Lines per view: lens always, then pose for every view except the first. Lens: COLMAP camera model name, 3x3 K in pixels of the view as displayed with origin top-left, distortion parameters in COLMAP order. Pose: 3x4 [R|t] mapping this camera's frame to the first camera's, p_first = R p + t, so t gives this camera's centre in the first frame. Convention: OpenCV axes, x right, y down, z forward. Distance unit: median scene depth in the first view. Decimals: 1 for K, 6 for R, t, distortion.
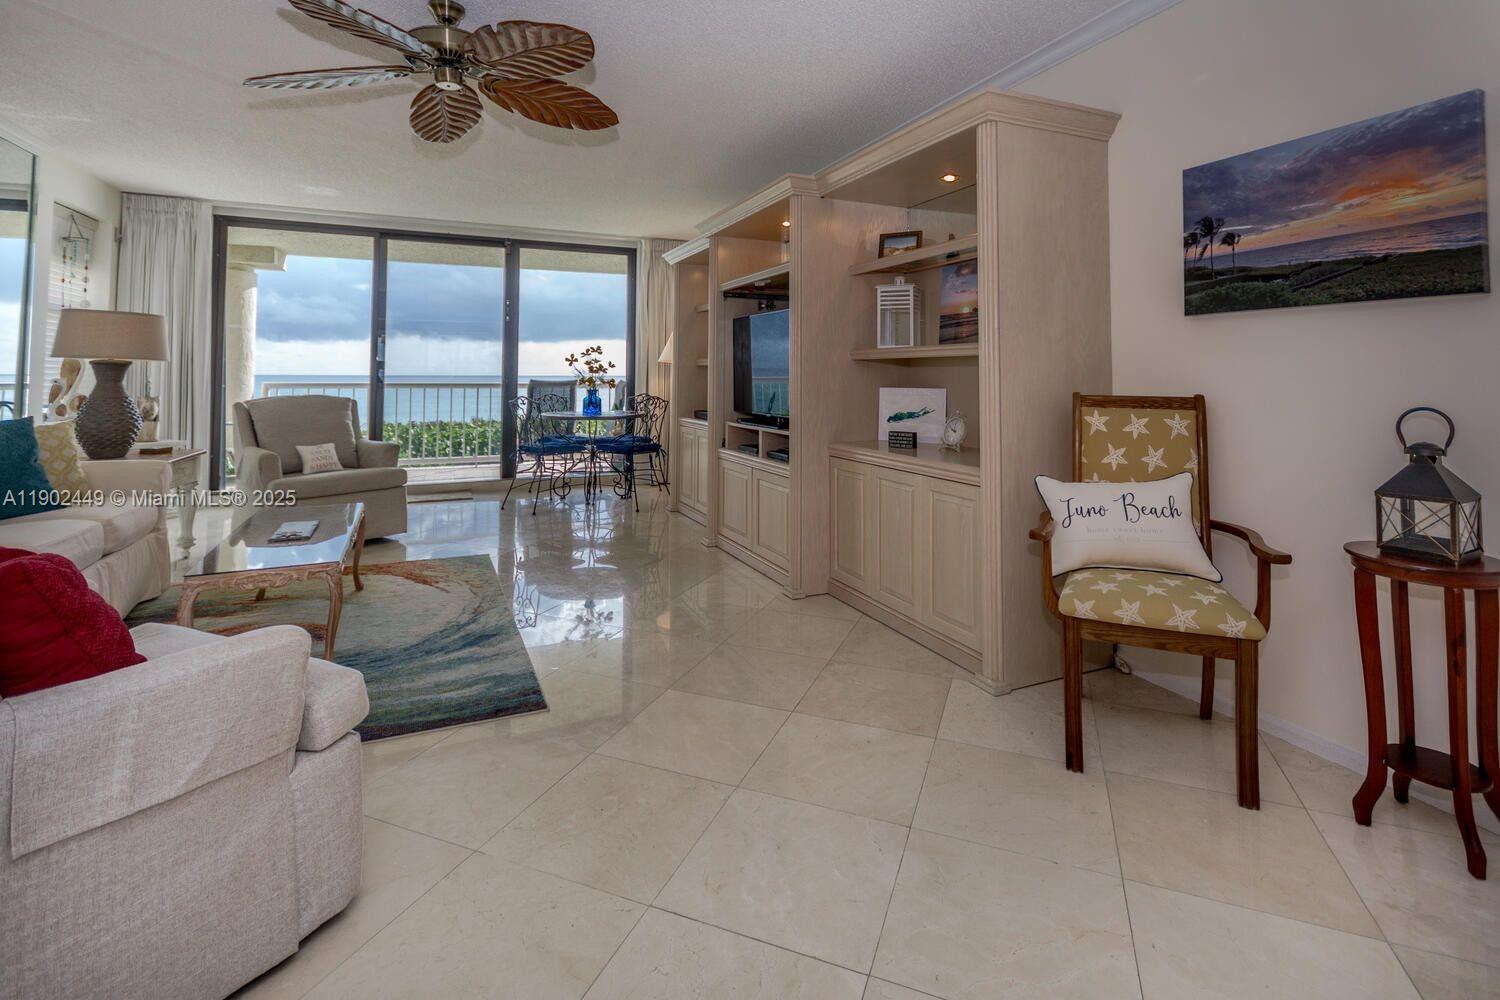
lens RADIAL K [[720.5, 0, 785.1], [0, 720.5, 350.2], [0, 0, 1]] dist [0.013033, -0.000199]
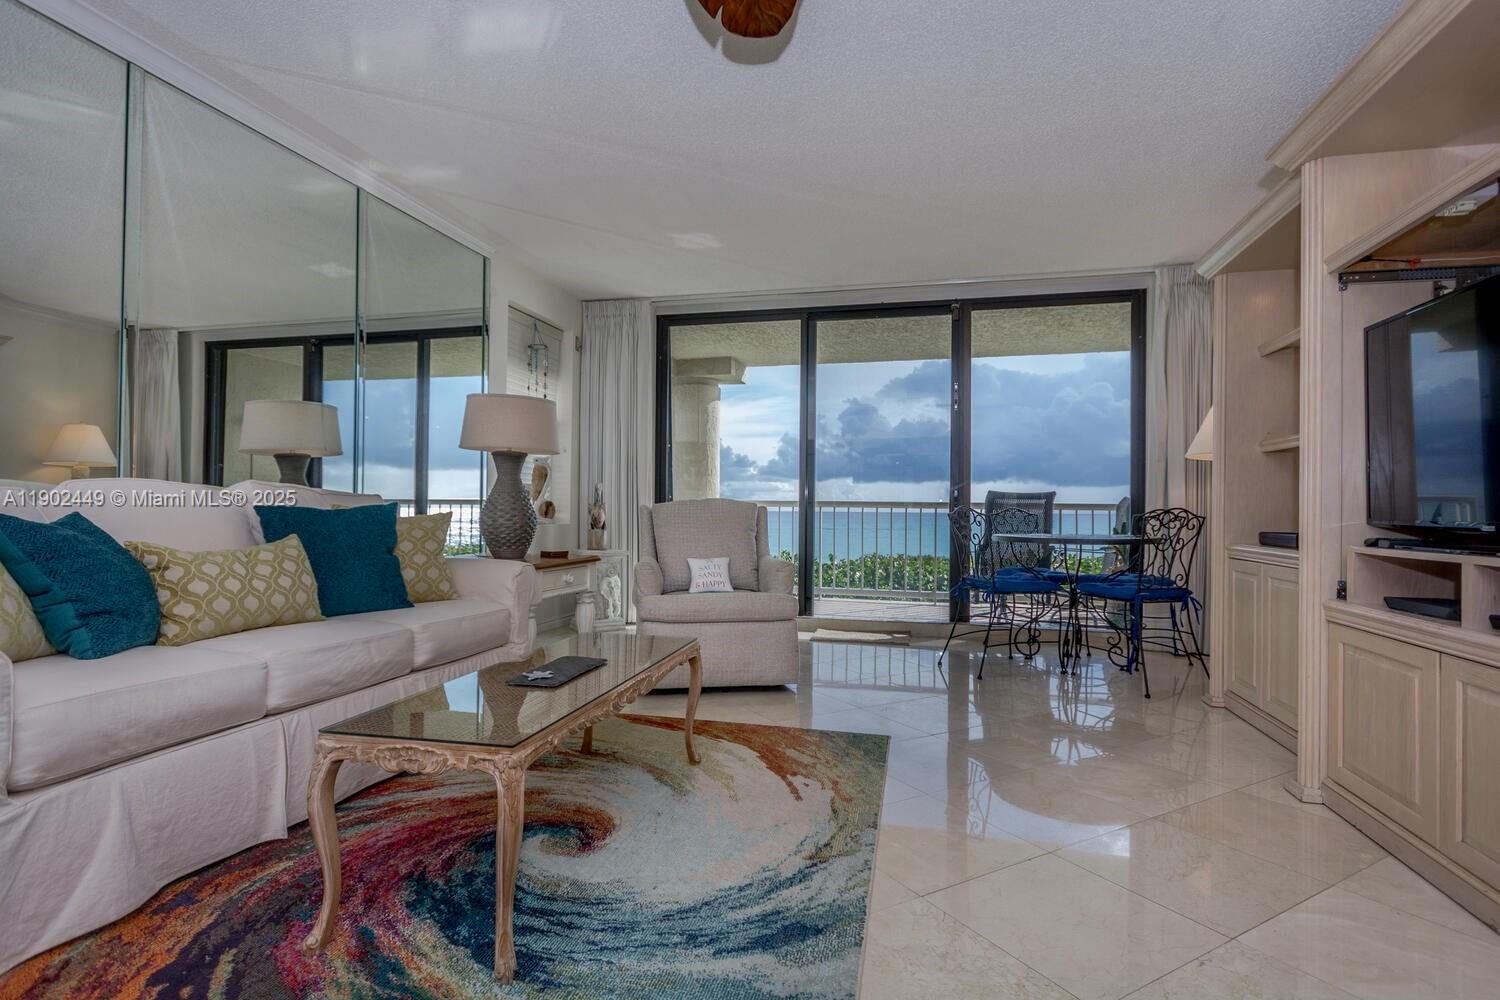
lens RADIAL K [[793.3, 0, 744.4], [0, 793.3, 497.5], [0, 0, 1]] dist [0.006608, -0.000702]
pose [[0.775374, -0.006354, -0.631470, -0.043164], [0.016907, 0.999800, 0.010700, 0.040965], [0.631275, -0.018972, 0.775327, 0.258656]]
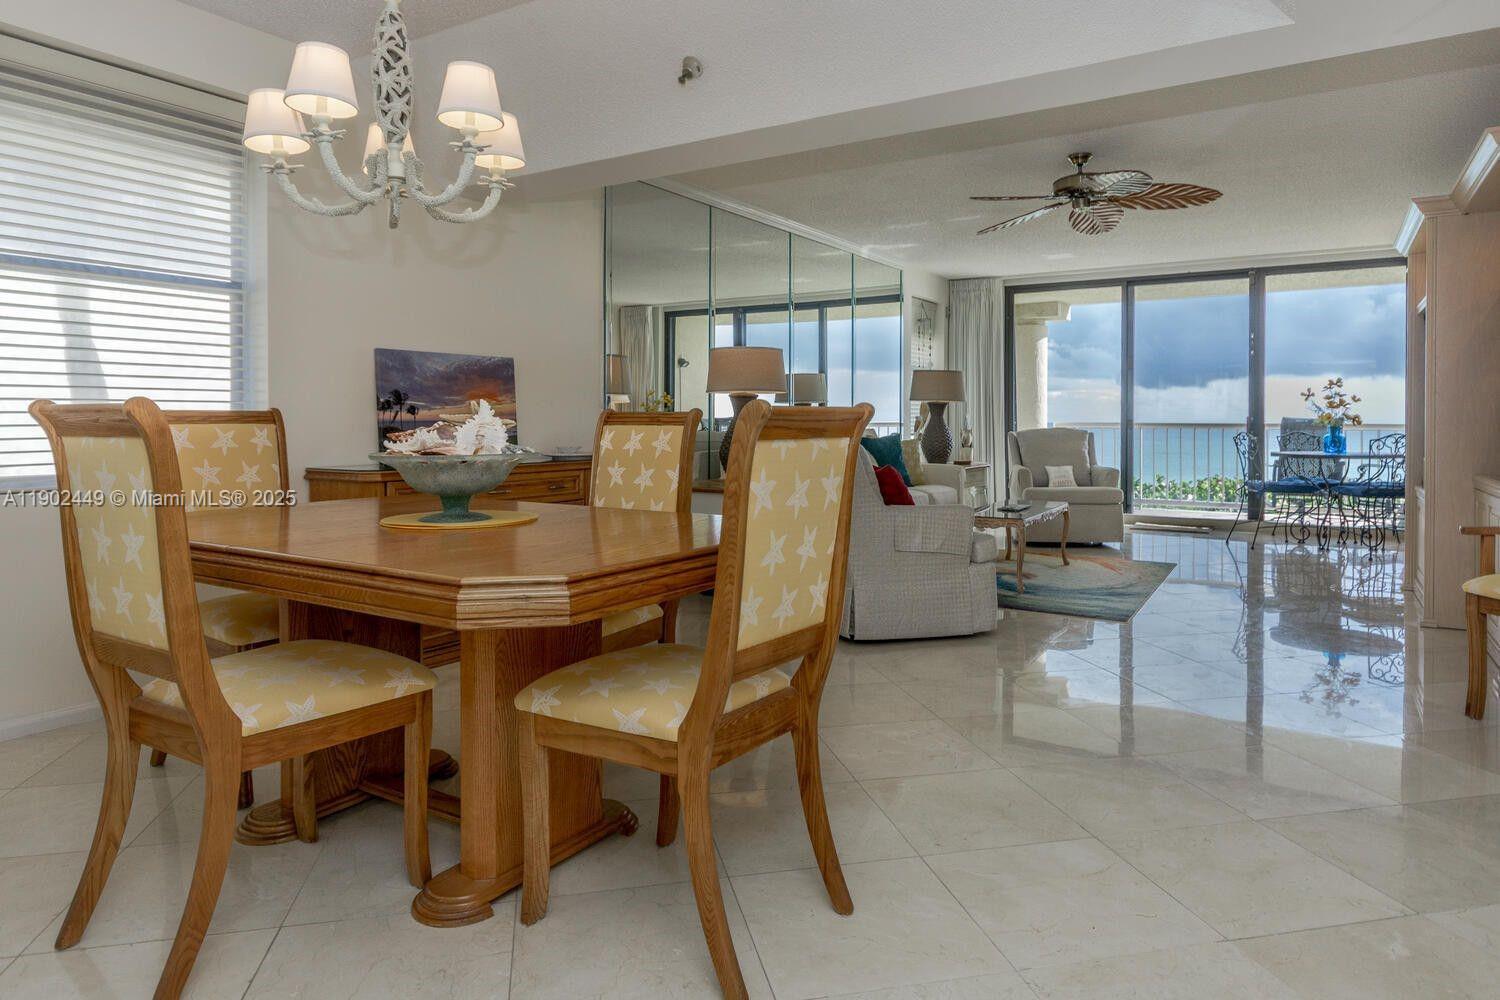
lens RADIAL K [[941.6, 0, 736.0], [0, 941.6, 421.0], [0, 0, 1]] dist [-0.007040, -0.001231]
pose [[0.538633, -0.001559, -0.842539, 0.331424], [0.030149, 0.999394, 0.017425, 0.004373], [0.842001, -0.034788, 0.538354, -0.273894]]
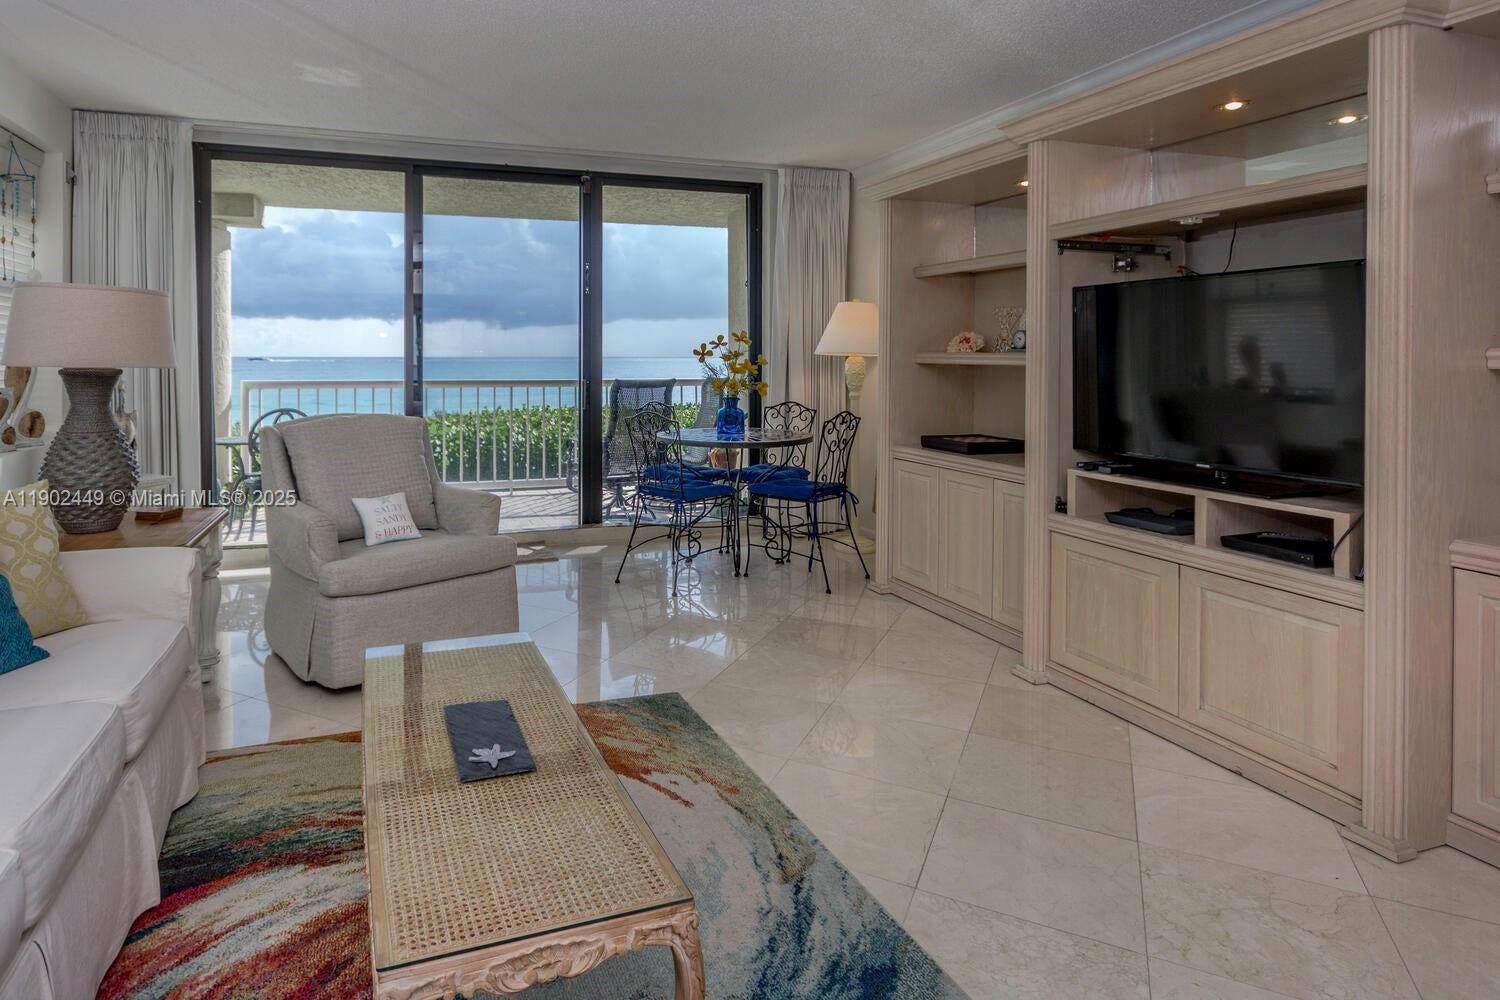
lens RADIAL K [[886.6, 0, 700.1], [0, 886.6, 364.4], [0, 0, 1]] dist [0.008734, -0.003255]
pose [[0.994708, -0.000822, -0.102741, -0.220875], [0.005284, 0.999054, 0.043168, -0.011298], [0.102609, -0.043483, 0.993771, 0.204480]]
